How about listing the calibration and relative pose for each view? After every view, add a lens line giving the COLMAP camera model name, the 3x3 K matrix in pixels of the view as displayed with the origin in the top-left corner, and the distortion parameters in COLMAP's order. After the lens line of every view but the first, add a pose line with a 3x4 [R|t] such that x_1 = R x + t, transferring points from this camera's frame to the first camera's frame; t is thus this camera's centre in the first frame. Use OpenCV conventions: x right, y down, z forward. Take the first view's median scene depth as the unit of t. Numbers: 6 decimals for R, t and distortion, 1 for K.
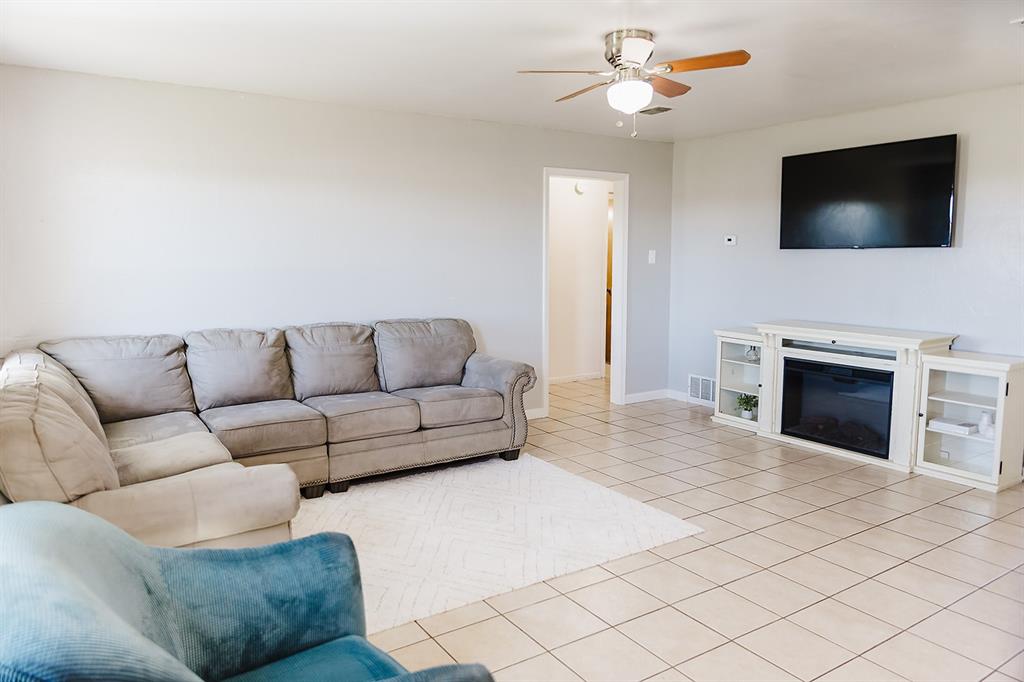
lens RADIAL K [[685.4, 0, 515.0], [0, 685.4, 338.3], [0, 0, 1]] dist [0.007145, -0.015048]
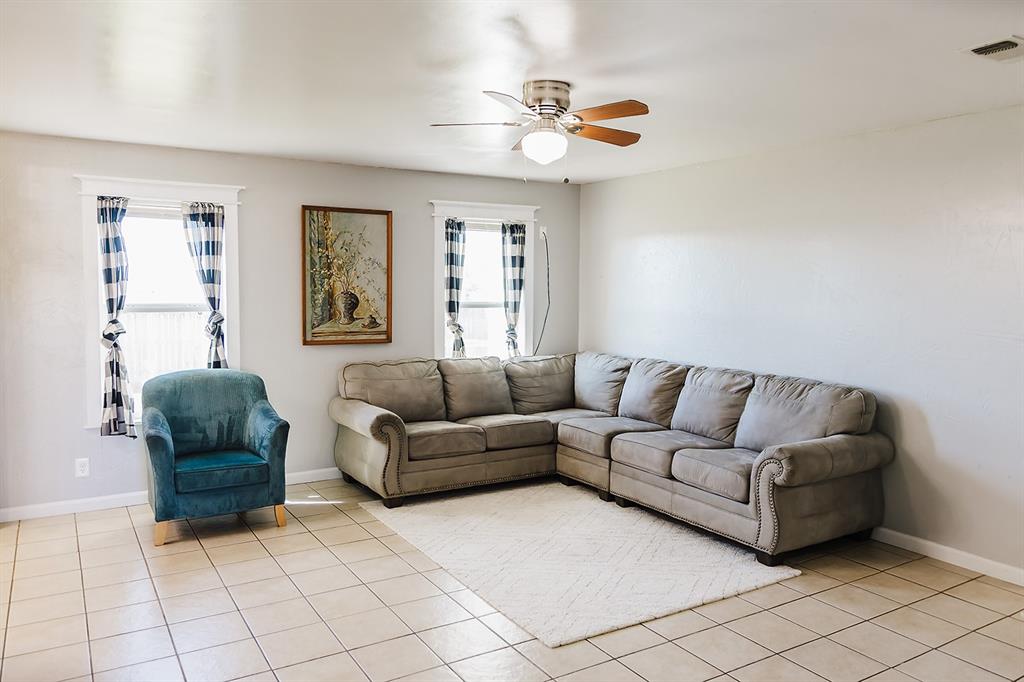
lens RADIAL K [[751.3, 0, 510.0], [0, 751.3, 347.4], [0, 0, 1]] dist [-0.034203, 0.000695]
pose [[-0.057698, 0.077333, -0.995334, 0.947281], [-0.137512, 0.986876, 0.084647, -0.114972], [0.988818, 0.141755, -0.046306, 0.796292]]
